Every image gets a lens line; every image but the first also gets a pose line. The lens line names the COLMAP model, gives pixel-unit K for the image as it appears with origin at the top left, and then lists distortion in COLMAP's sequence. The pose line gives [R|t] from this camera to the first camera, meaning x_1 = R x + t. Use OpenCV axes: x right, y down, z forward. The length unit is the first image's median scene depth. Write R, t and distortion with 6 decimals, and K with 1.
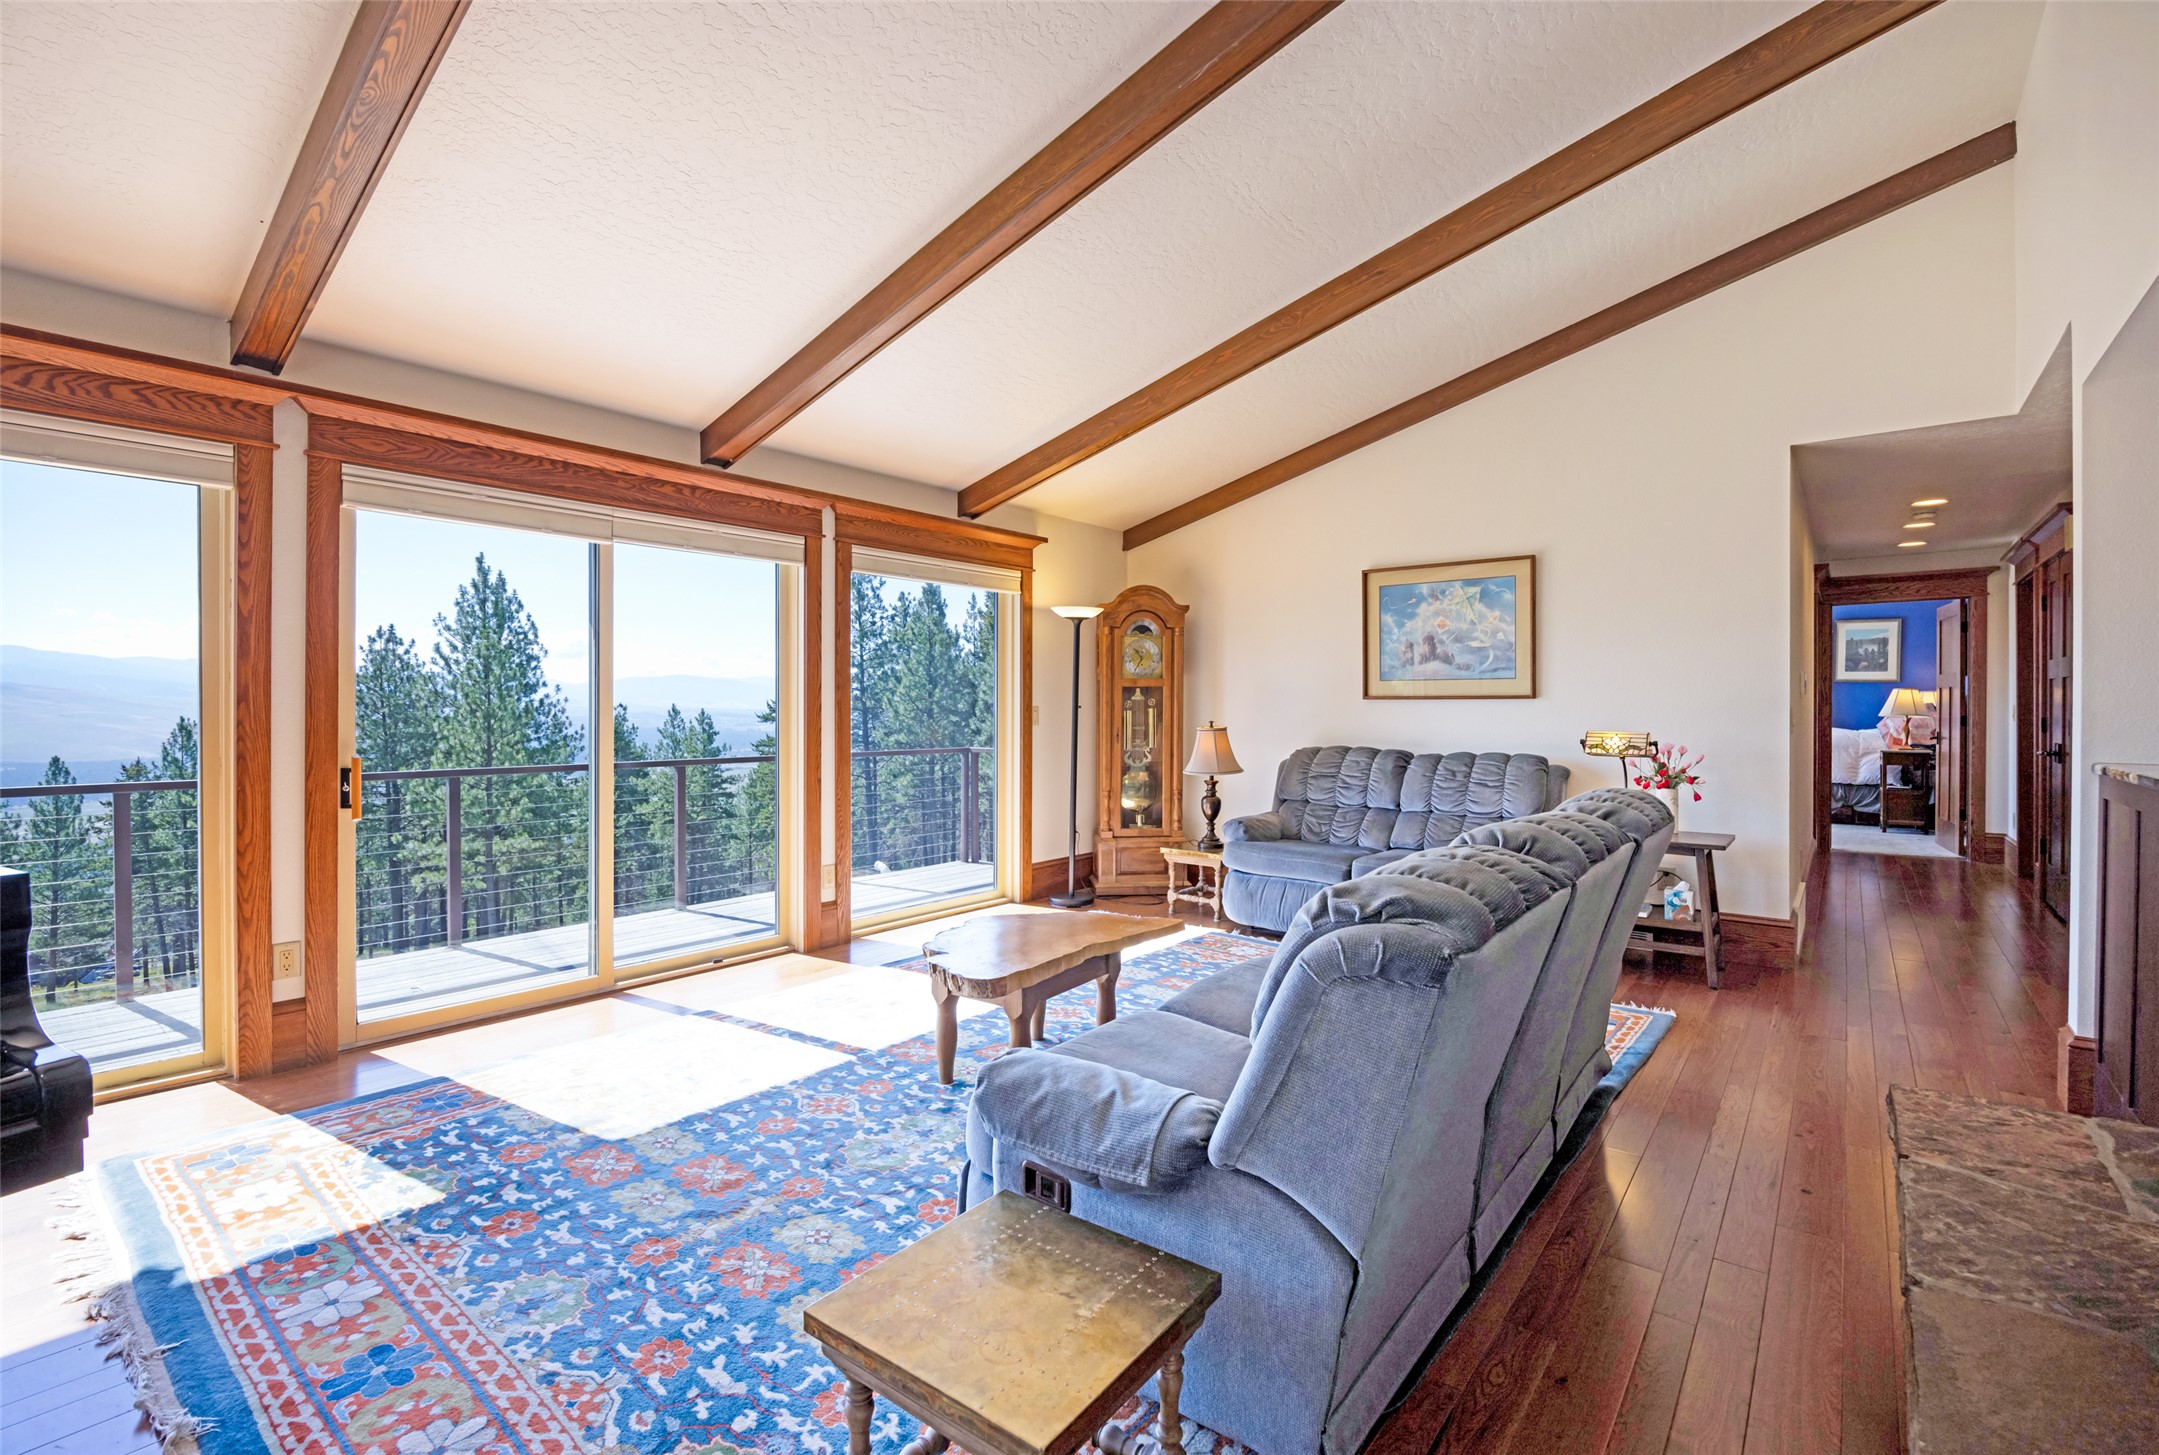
lens RADIAL K [[955.3, 0, 1077.7], [0, 955.3, 719.2], [0, 0, 1]] dist [-0.014165, 0.000003]
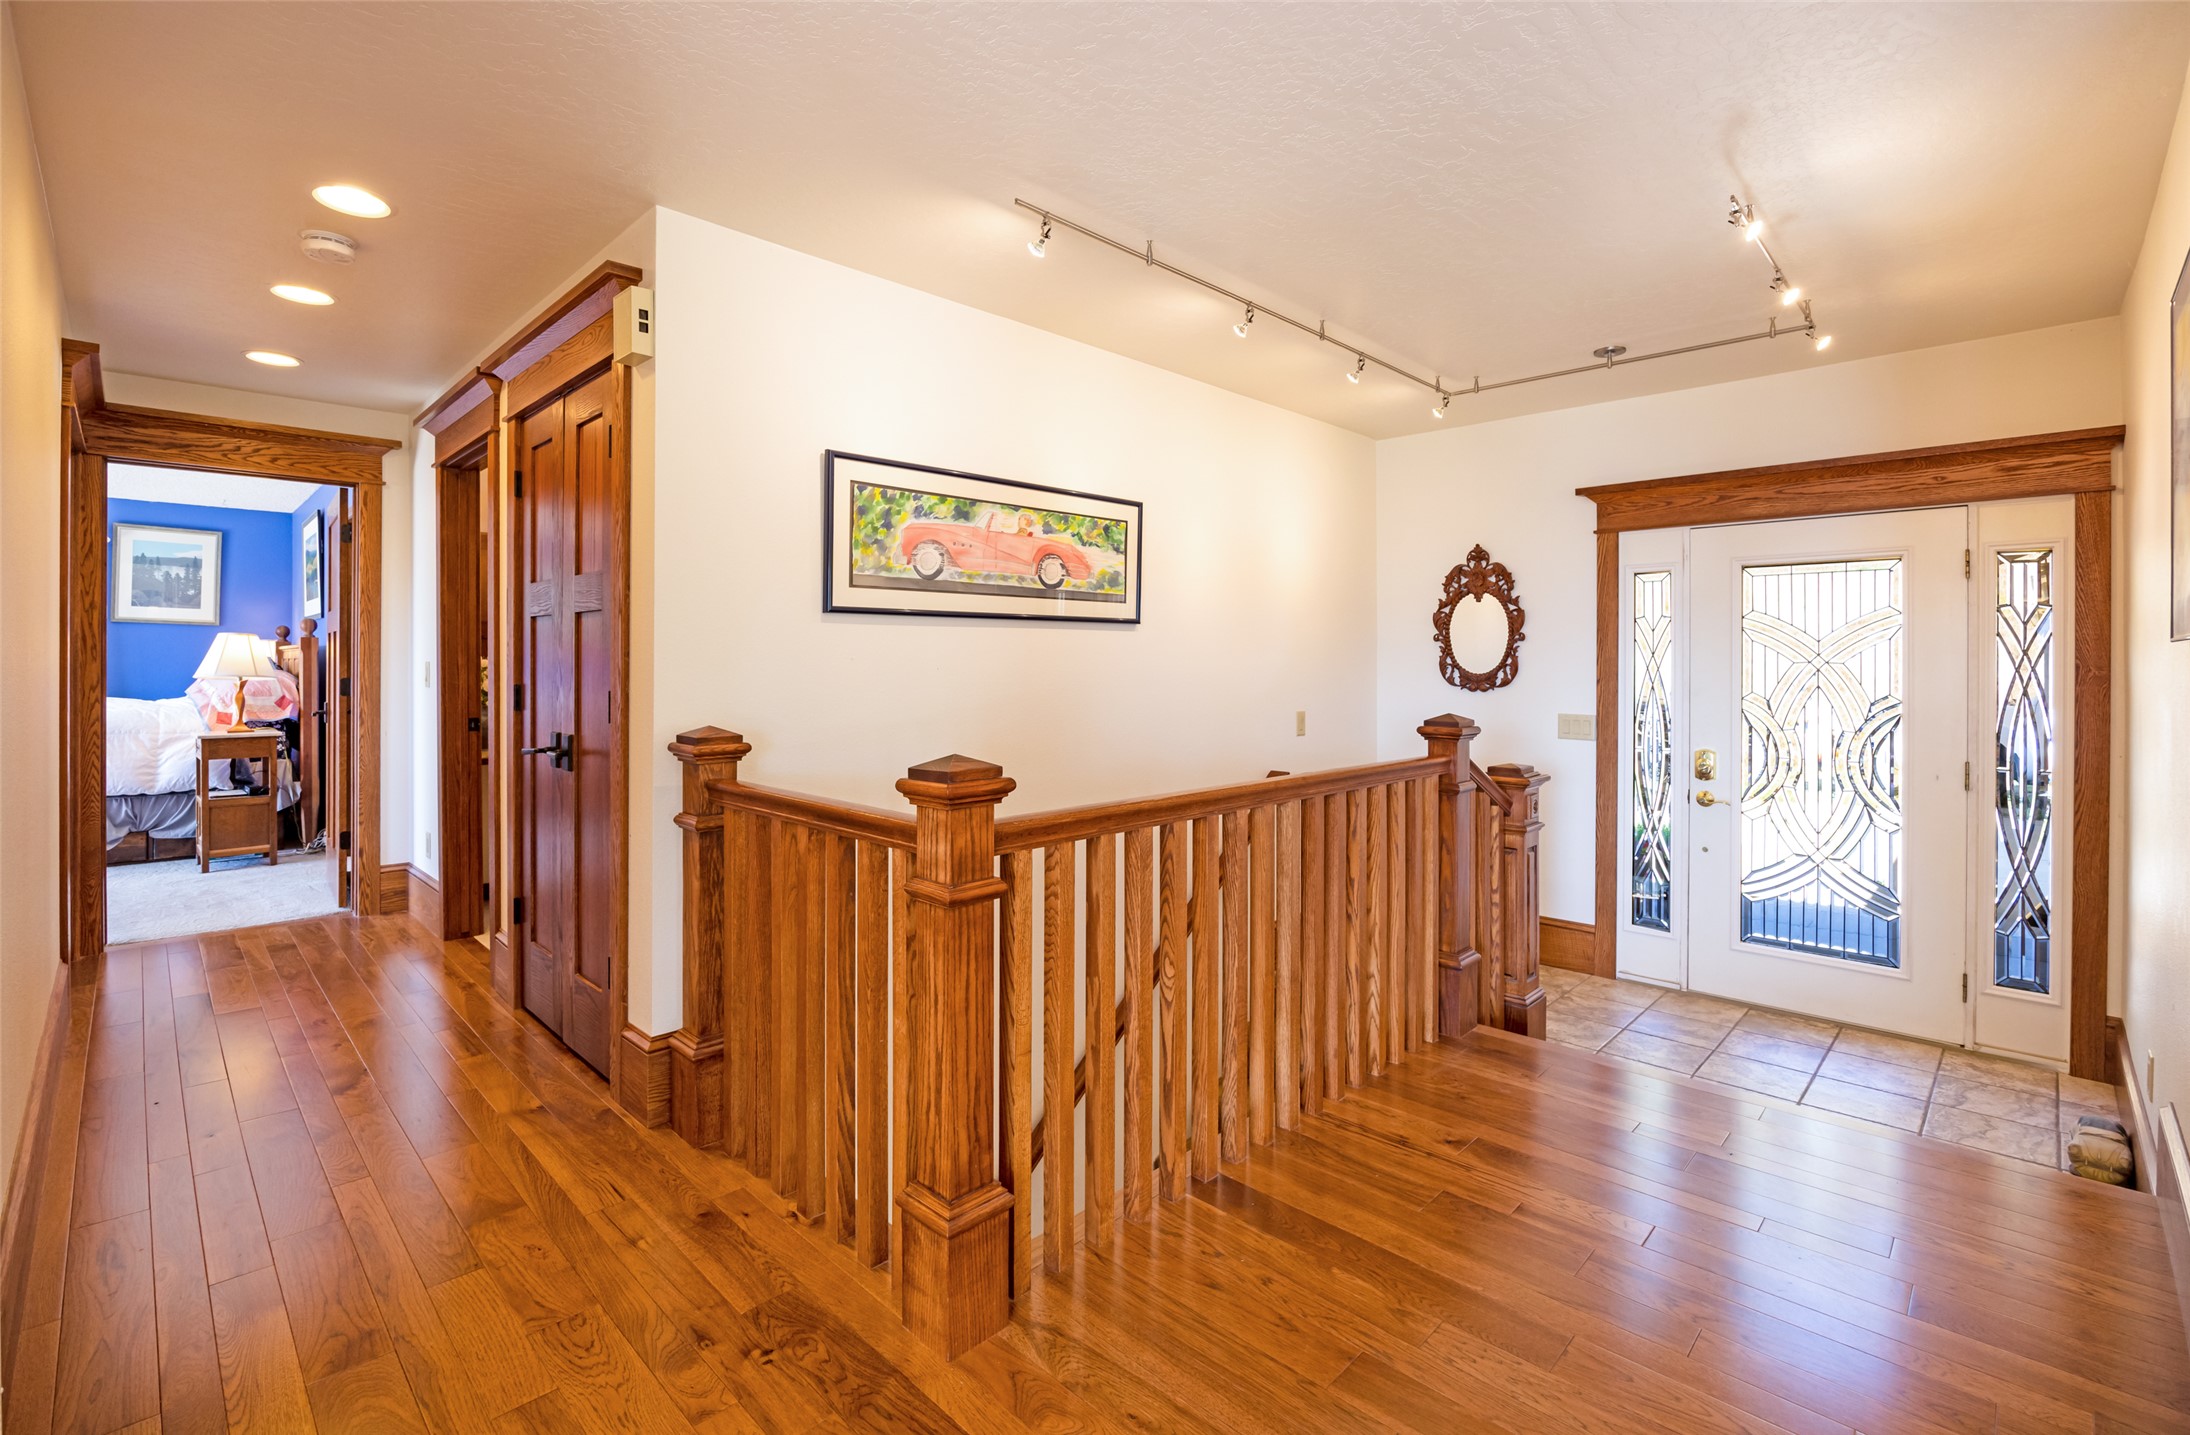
lens RADIAL K [[959.1, 0, 1074.3], [0, 959.1, 661.8], [0, 0, 1]] dist [-0.017366, -0.000219]
pose [[0.101503, 0.003547, 0.994829, 0.314679], [0.008079, 0.999958, -0.004390, -0.006607], [-0.994802, 0.008483, 0.101470, 0.391765]]
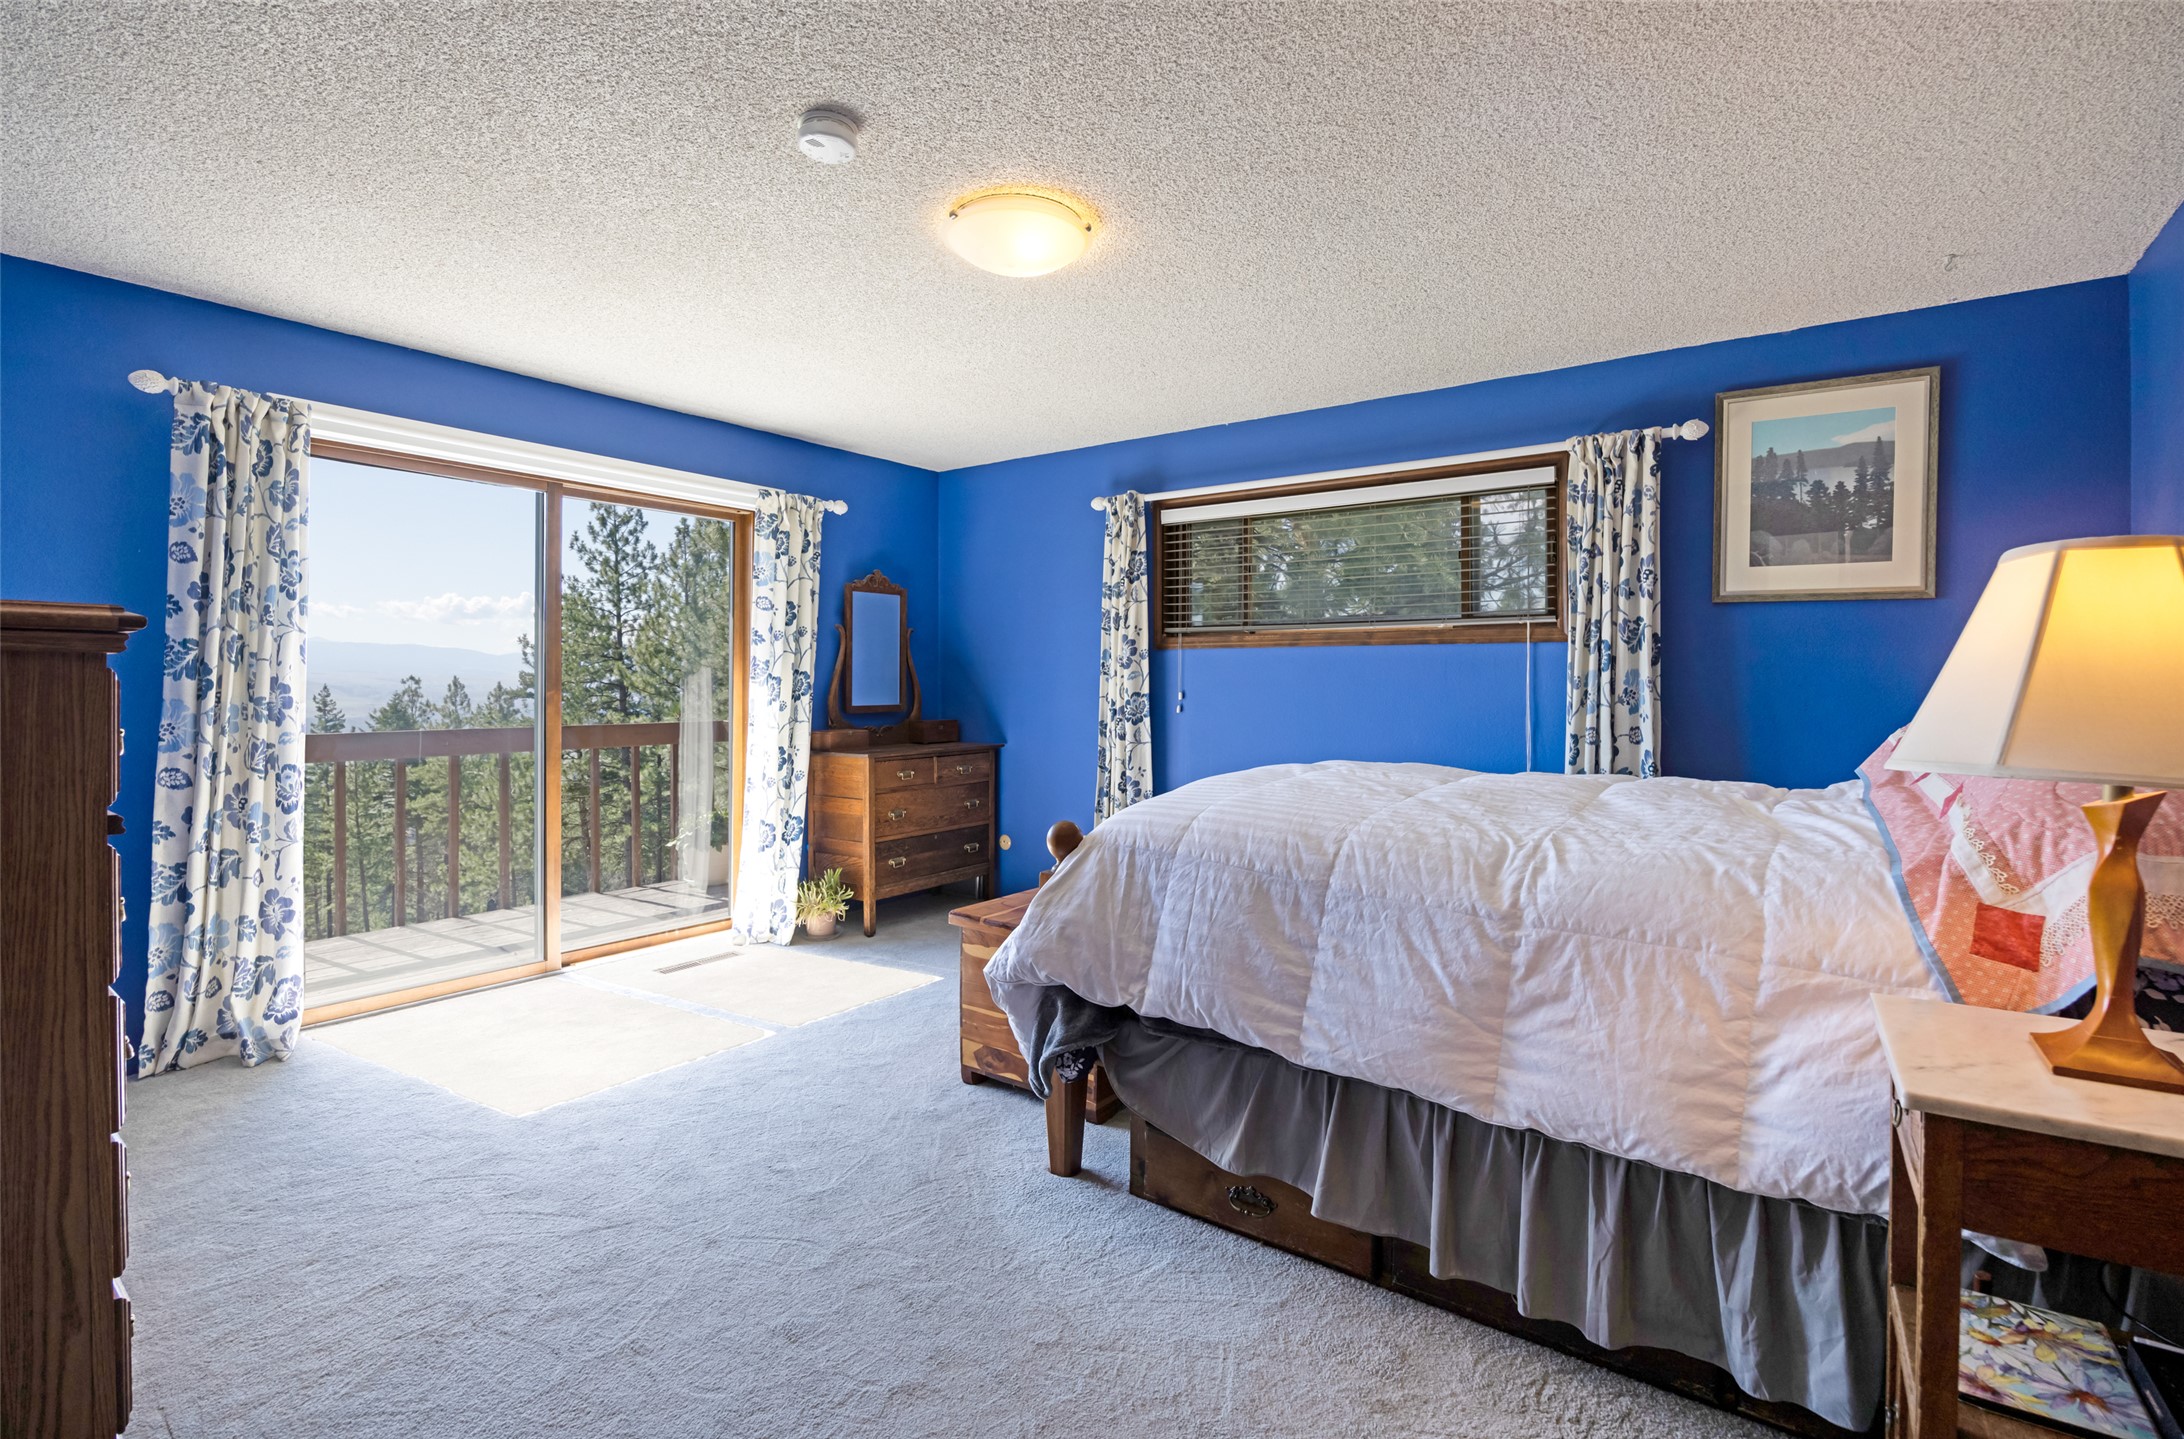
lens RADIAL K [[1037.7, 0, 1092.5], [0, 1037.7, 682.0], [0, 0, 1]] dist [-0.000784, -0.000050]
pose [[0.997274, 0.001631, 0.073768, 0.737769], [-0.000769, 0.999931, -0.011705, -0.013994], [-0.073782, 0.011617, 0.997207, 0.877416]]
